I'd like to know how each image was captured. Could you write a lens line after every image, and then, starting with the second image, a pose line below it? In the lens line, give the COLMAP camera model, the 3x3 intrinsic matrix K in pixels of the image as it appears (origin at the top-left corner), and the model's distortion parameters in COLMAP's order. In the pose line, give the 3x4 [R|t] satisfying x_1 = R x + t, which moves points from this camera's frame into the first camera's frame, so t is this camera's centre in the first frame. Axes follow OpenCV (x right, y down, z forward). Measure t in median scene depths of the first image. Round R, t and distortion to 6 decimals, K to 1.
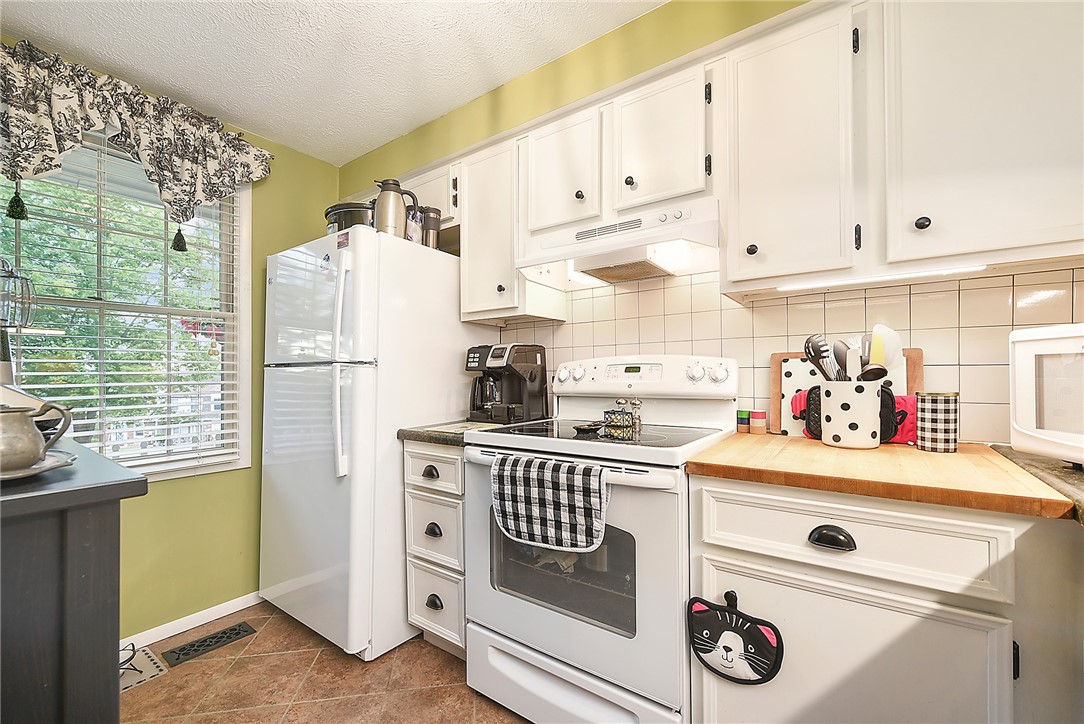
lens RADIAL K [[451.6, 0, 518.9], [0, 451.6, 373.4], [0, 0, 1]] dist [-0.002042, -0.000430]
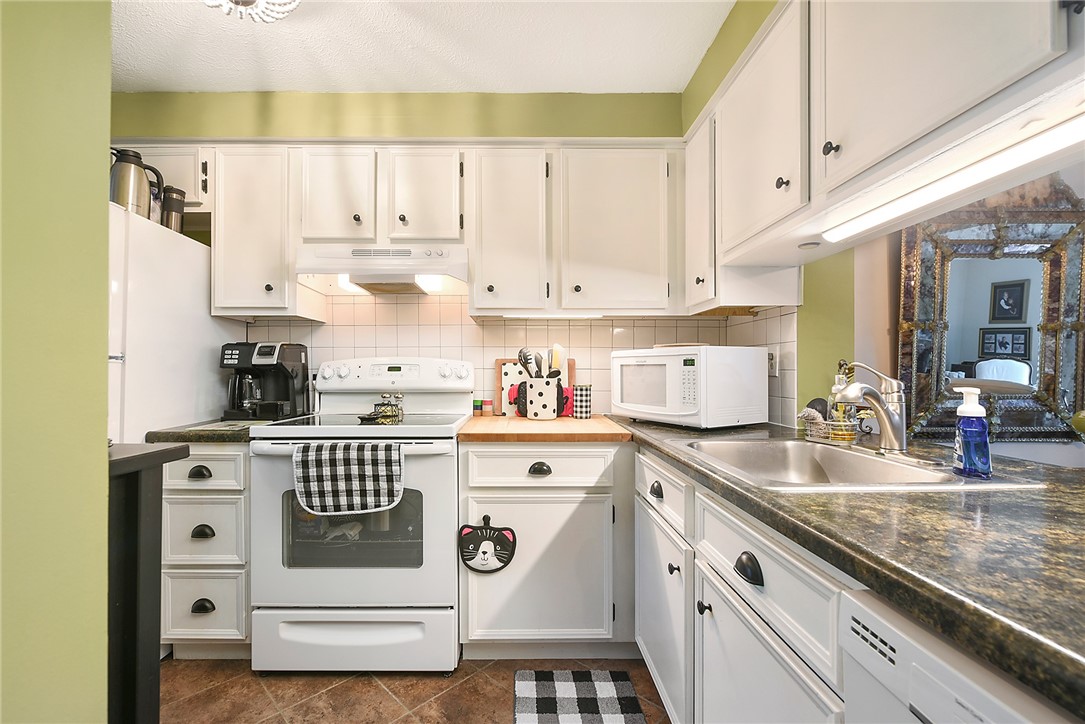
lens RADIAL K [[553.3, 0, 510.5], [0, 553.3, 359.8], [0, 0, 1]] dist [0.002185, -0.011310]
pose [[0.793610, 0.021716, 0.608039, -0.493322], [-0.009176, 0.999676, -0.023726, -0.000721], [-0.608357, 0.013249, 0.793553, -0.438309]]
